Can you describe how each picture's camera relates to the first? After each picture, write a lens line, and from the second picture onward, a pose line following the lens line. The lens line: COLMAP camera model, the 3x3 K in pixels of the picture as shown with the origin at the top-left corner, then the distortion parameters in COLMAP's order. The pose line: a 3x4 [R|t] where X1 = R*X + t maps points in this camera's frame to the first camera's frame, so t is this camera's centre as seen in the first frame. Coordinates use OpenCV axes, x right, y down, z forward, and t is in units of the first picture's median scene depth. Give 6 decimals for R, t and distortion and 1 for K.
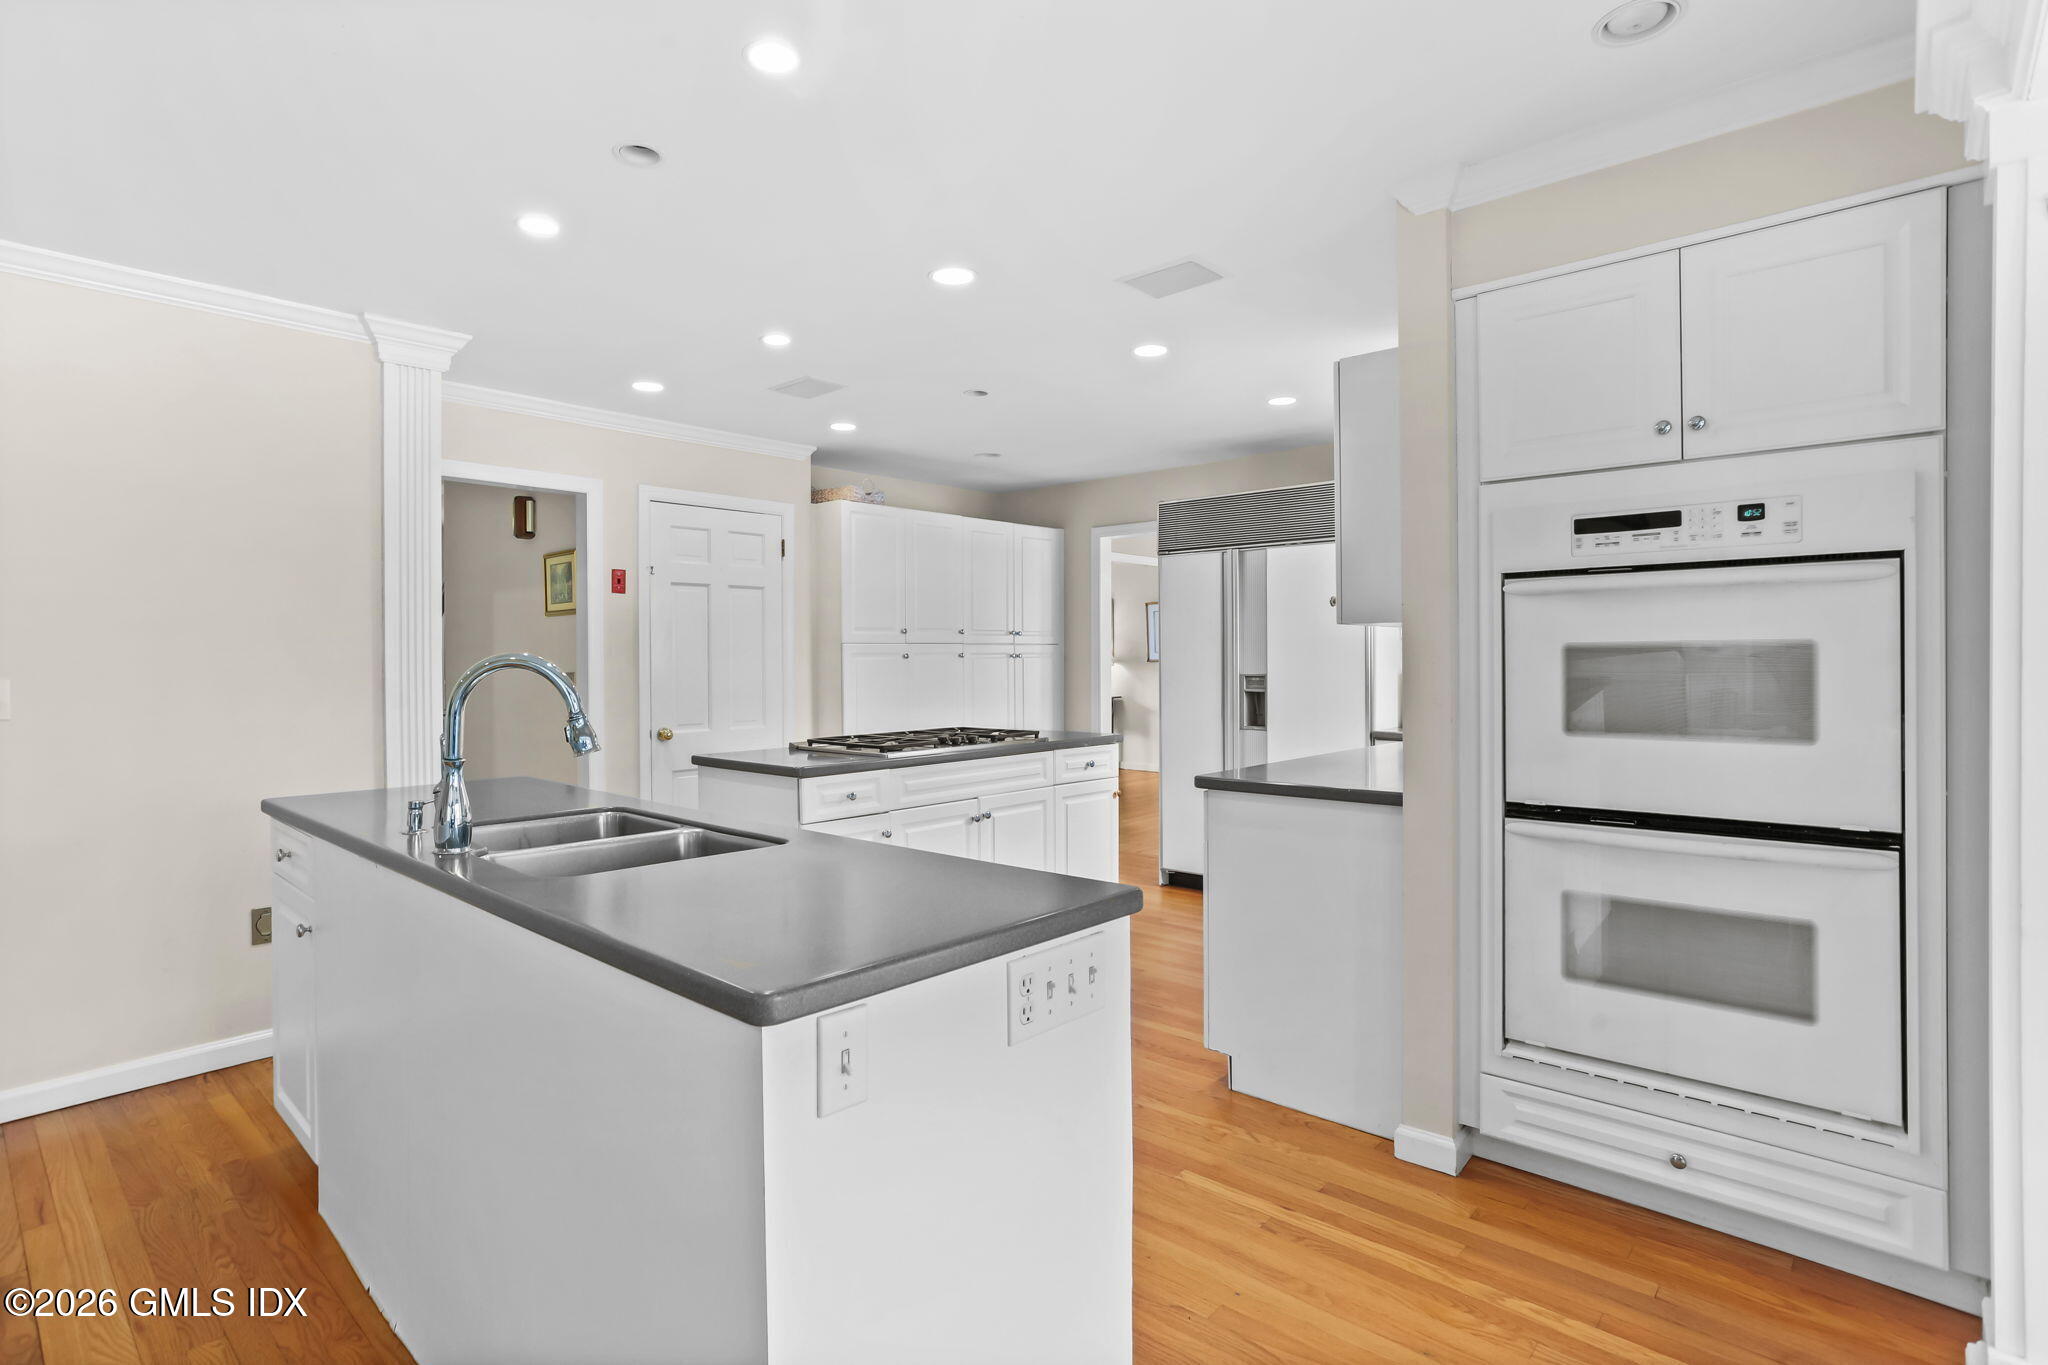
lens RADIAL K [[1003.3, 0, 982.9], [0, 1003.3, 657.3], [0, 0, 1]] dist [-0.044543, 0.023051]
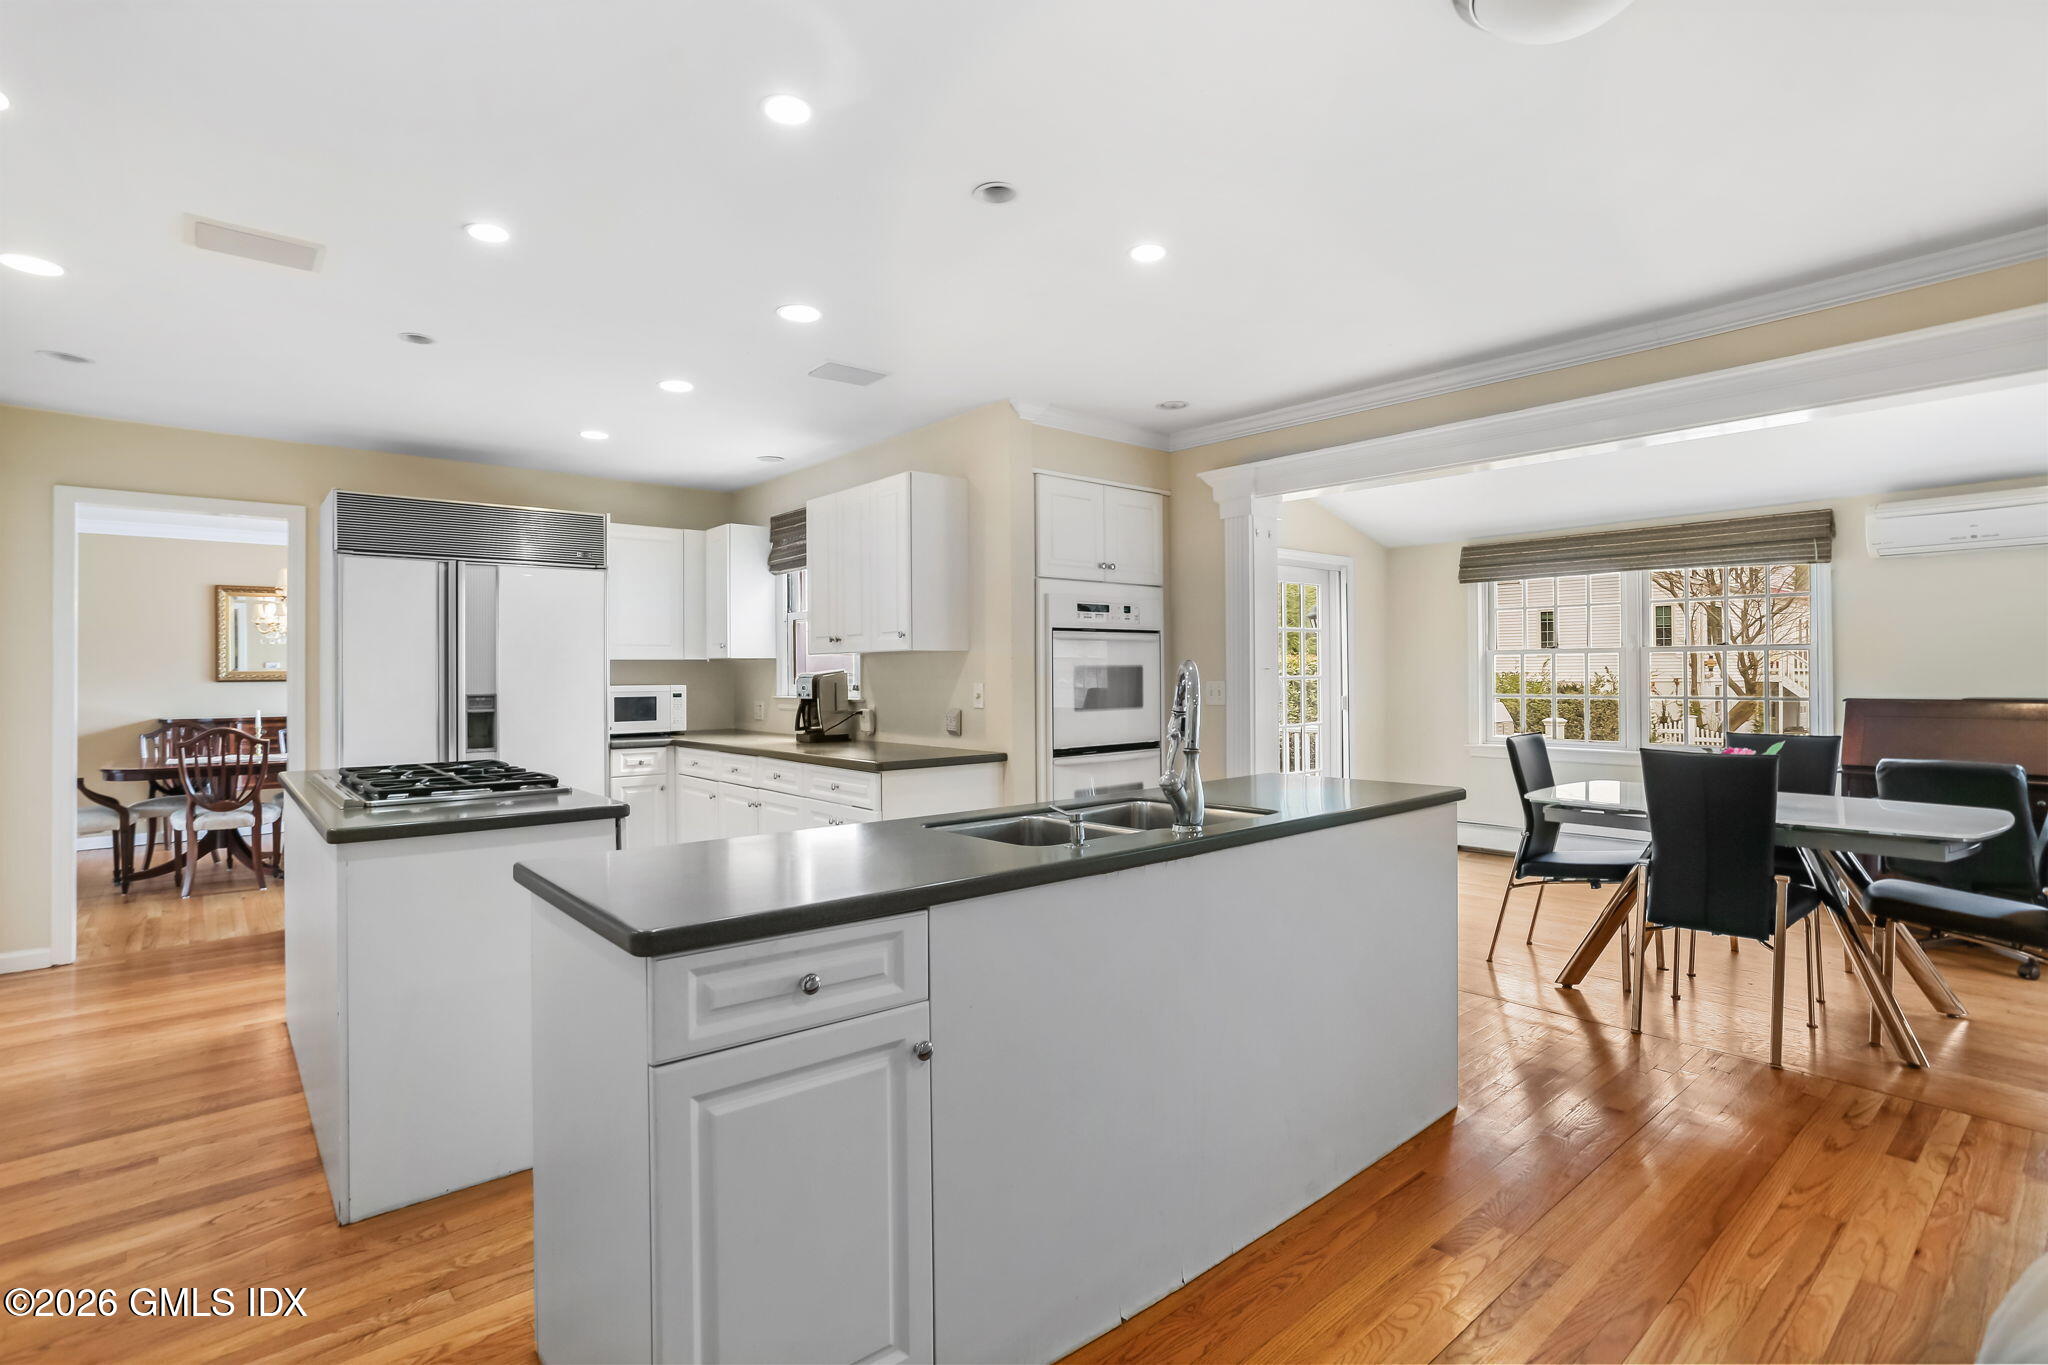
lens RADIAL K [[1003.3, 0, 1043.9], [0, 1003.3, 668.1], [0, 0, 1]] dist [-0.044543, 0.023051]
pose [[0.094177, 0.010952, 0.995495, -1.378905], [0.006458, 0.999912, -0.011611, 0.014475], [-0.995535, 0.007522, 0.094098, 0.843235]]
